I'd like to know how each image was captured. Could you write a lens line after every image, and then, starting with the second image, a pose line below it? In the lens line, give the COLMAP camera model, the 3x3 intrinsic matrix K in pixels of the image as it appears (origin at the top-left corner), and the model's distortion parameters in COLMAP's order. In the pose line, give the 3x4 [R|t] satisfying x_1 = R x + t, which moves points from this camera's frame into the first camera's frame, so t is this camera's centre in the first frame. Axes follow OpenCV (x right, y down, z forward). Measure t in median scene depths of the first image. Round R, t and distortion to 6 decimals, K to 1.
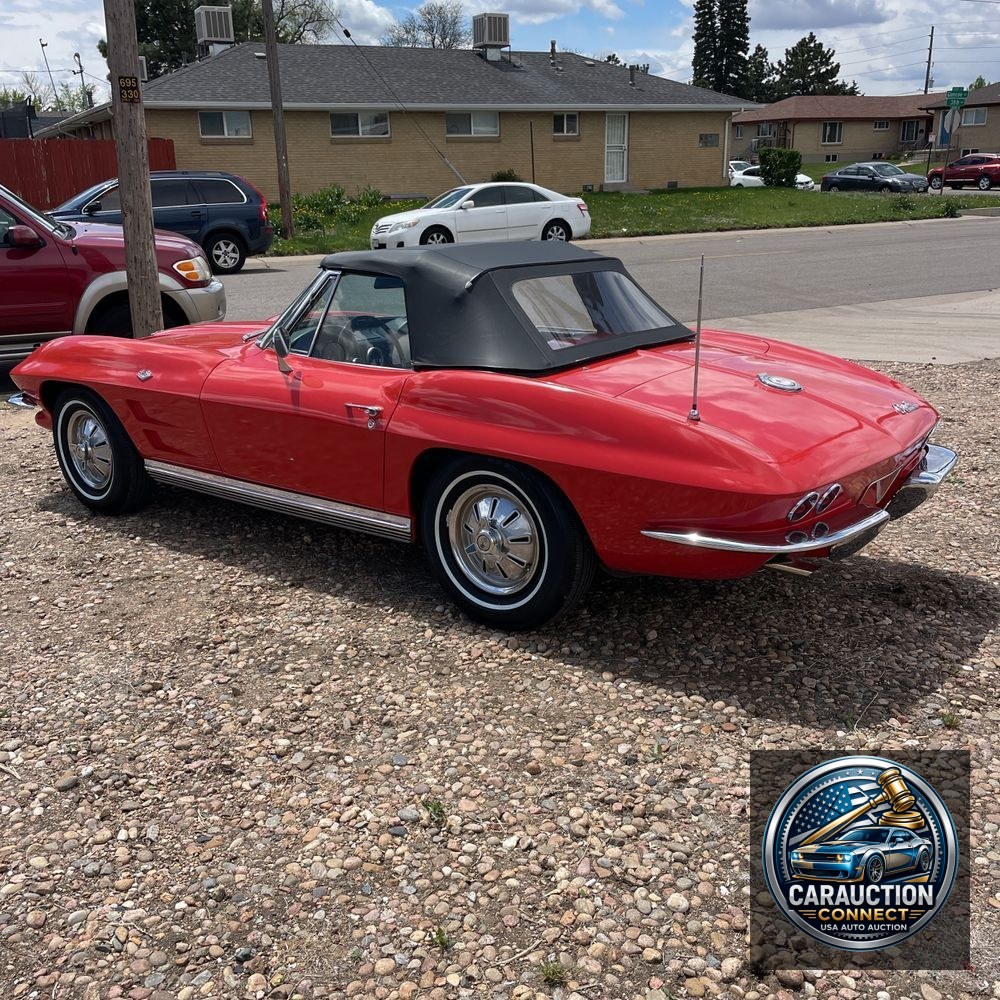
lens RADIAL K [[982.7, 0, 500.0], [0, 982.7, 500.0], [0, 0, 1]] dist [0.088869, -0.119397]
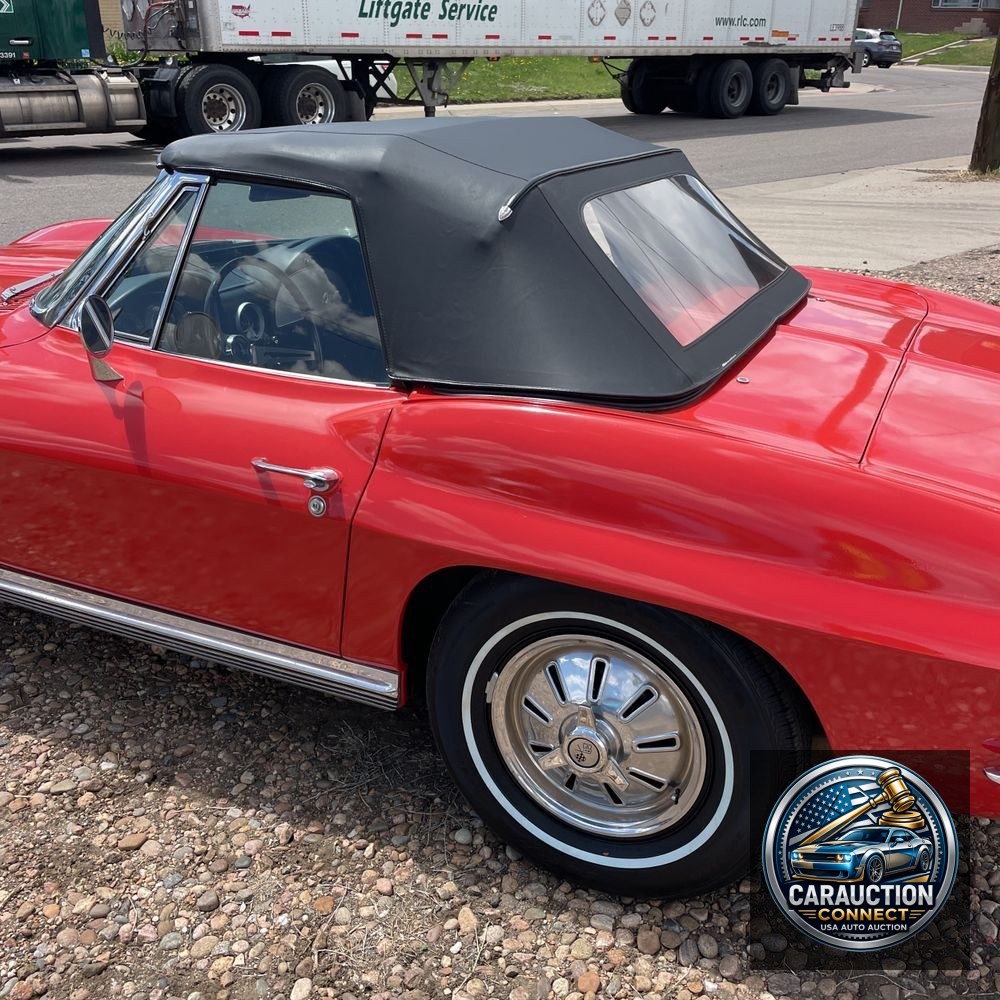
lens RADIAL K [[991.8, 0, 500.0], [0, 991.8, 500.0], [0, 0, 1]] dist [0.076149, -0.097788]
pose [[0.976873, -0.064050, 0.204002, -0.027789], [0.039807, 0.991879, 0.120799, -0.026540], [-0.210082, -0.109885, 0.971489, 0.097439]]
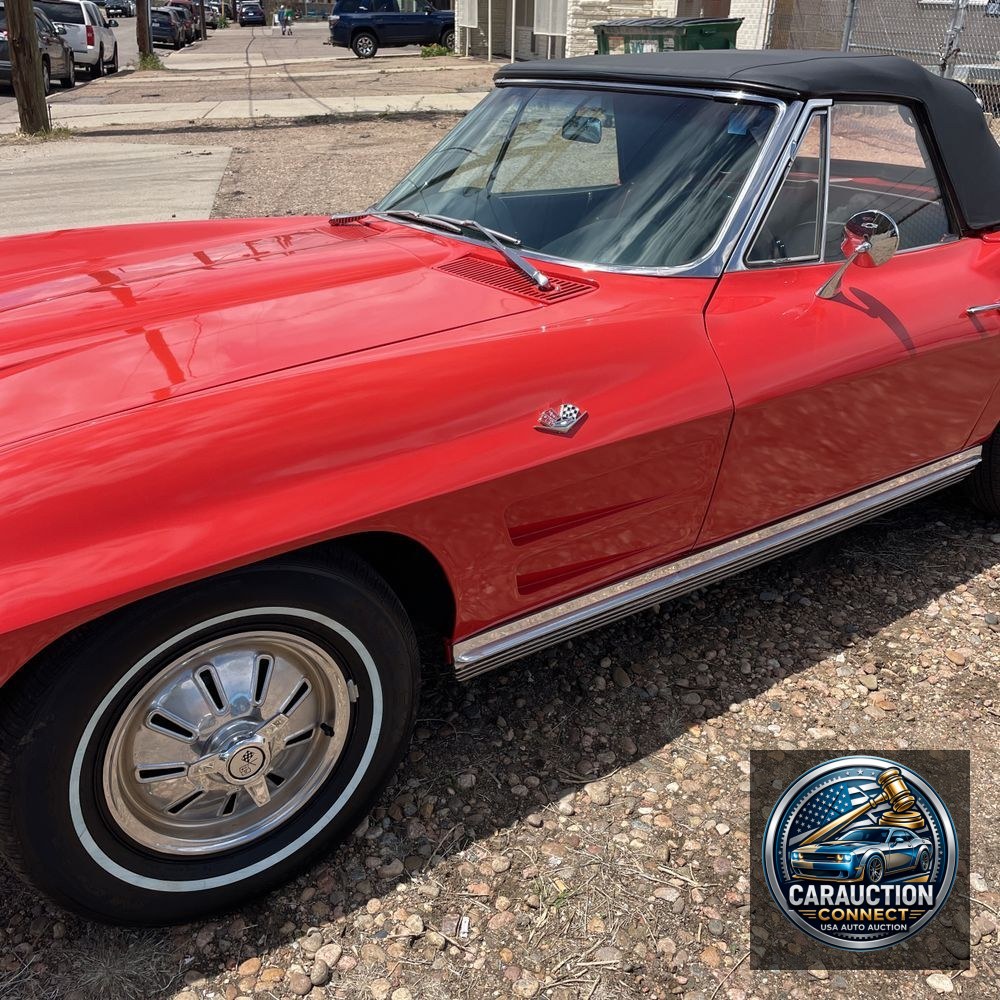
lens RADIAL K [[1000.8, 0, 484.8], [0, 1000.8, 502.2], [0, 0, 1]] dist [0.093932, -0.148757]
pose [[0.288610, -0.383381, 0.877339, -0.171985], [0.268600, 0.911955, 0.310149, -0.053890], [-0.918999, 0.146141, 0.366175, 0.212271]]
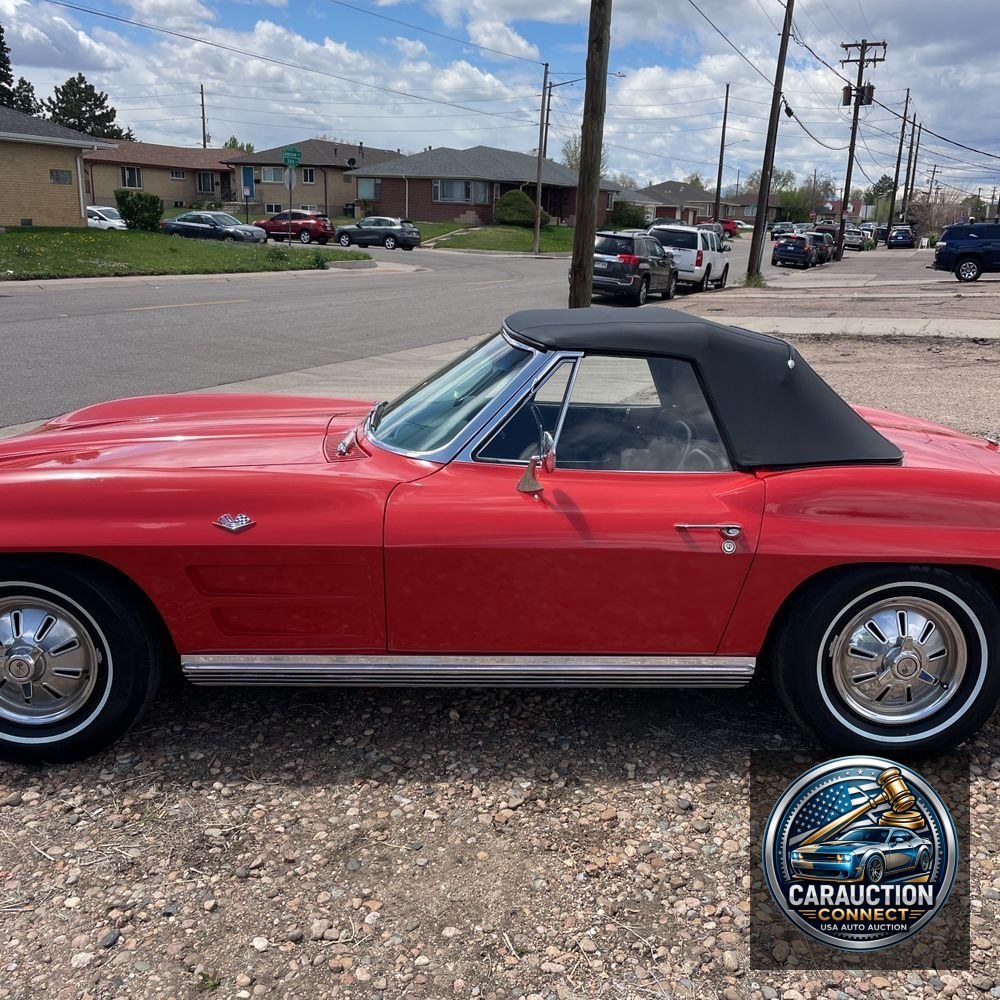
lens RADIAL K [[991.8, 0, 500.0], [0, 991.8, 500.0], [0, 0, 1]] dist [0.076149, -0.097788]
pose [[0.780072, -0.122117, 0.613657, -0.145414], [0.148722, 0.988849, 0.007726, -0.028531], [-0.607757, 0.085237, 0.789535, 0.095078]]
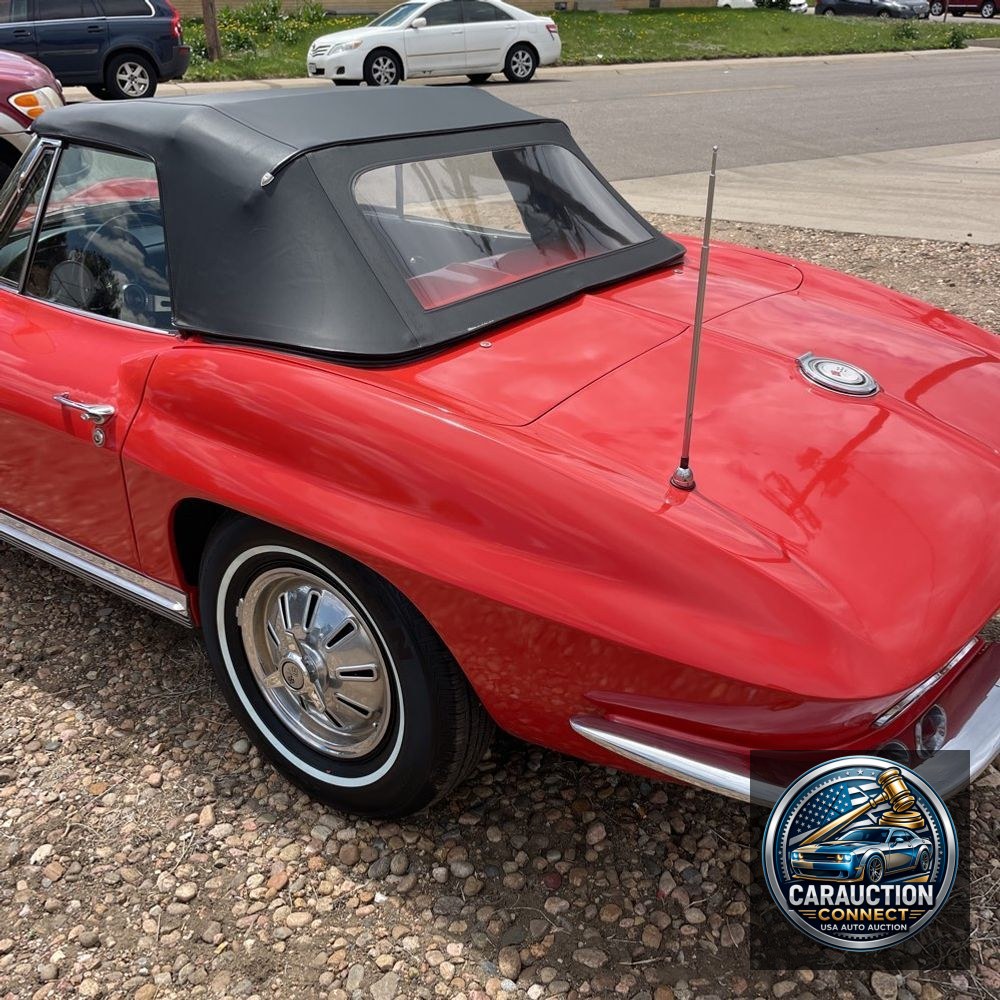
lens RADIAL K [[988.8, 0, 507.0], [0, 988.8, 485.1], [0, 0, 1]] dist [0.077028, -0.101871]
pose [[0.999364, 0.000661, 0.035658, 0.015042], [-0.005698, 0.989947, 0.141326, -0.025473], [-0.035206, -0.141440, 0.989321, 0.084869]]
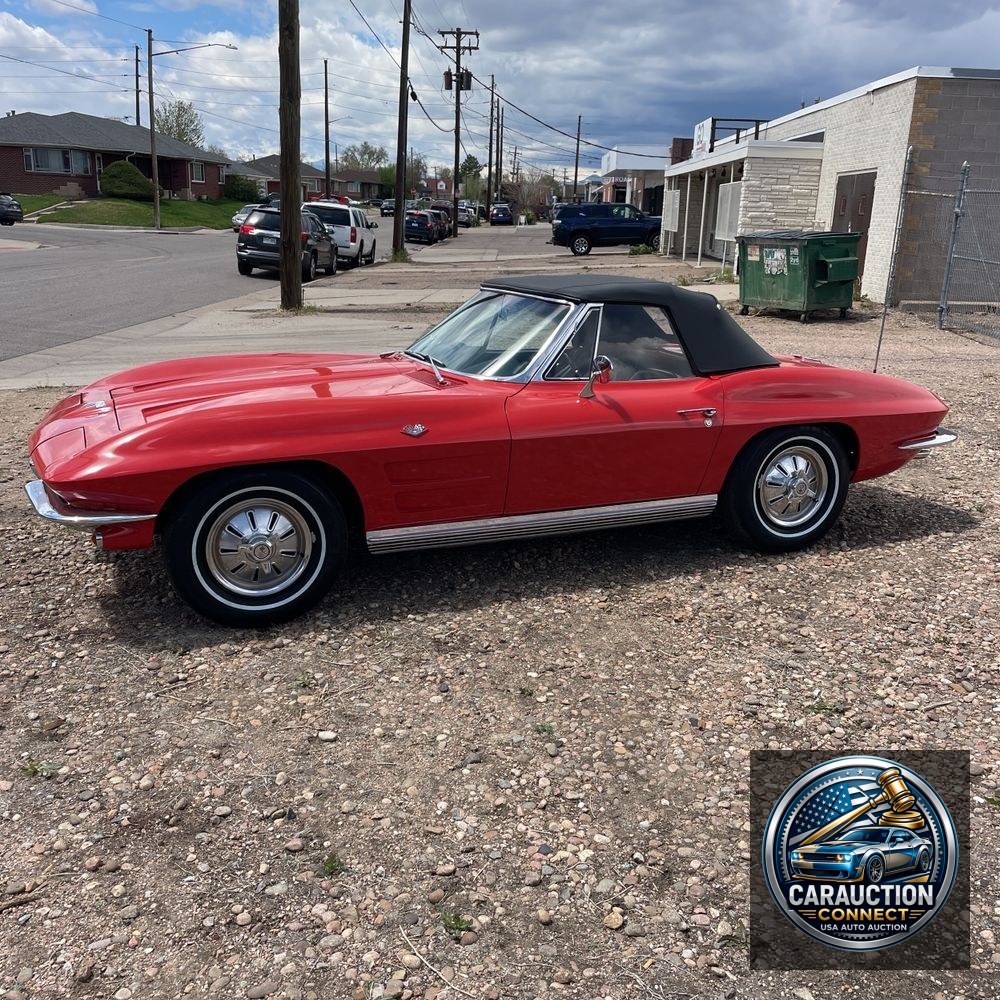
lens RADIAL K [[1000.8, 0, 484.8], [0, 1000.8, 502.2], [0, 0, 1]] dist [0.093932, -0.148757]
pose [[0.499866, -0.202307, 0.842144, -0.263274], [0.226942, 0.968958, 0.098067, -0.032687], [-0.835842, 0.142098, 0.530261, 0.112992]]
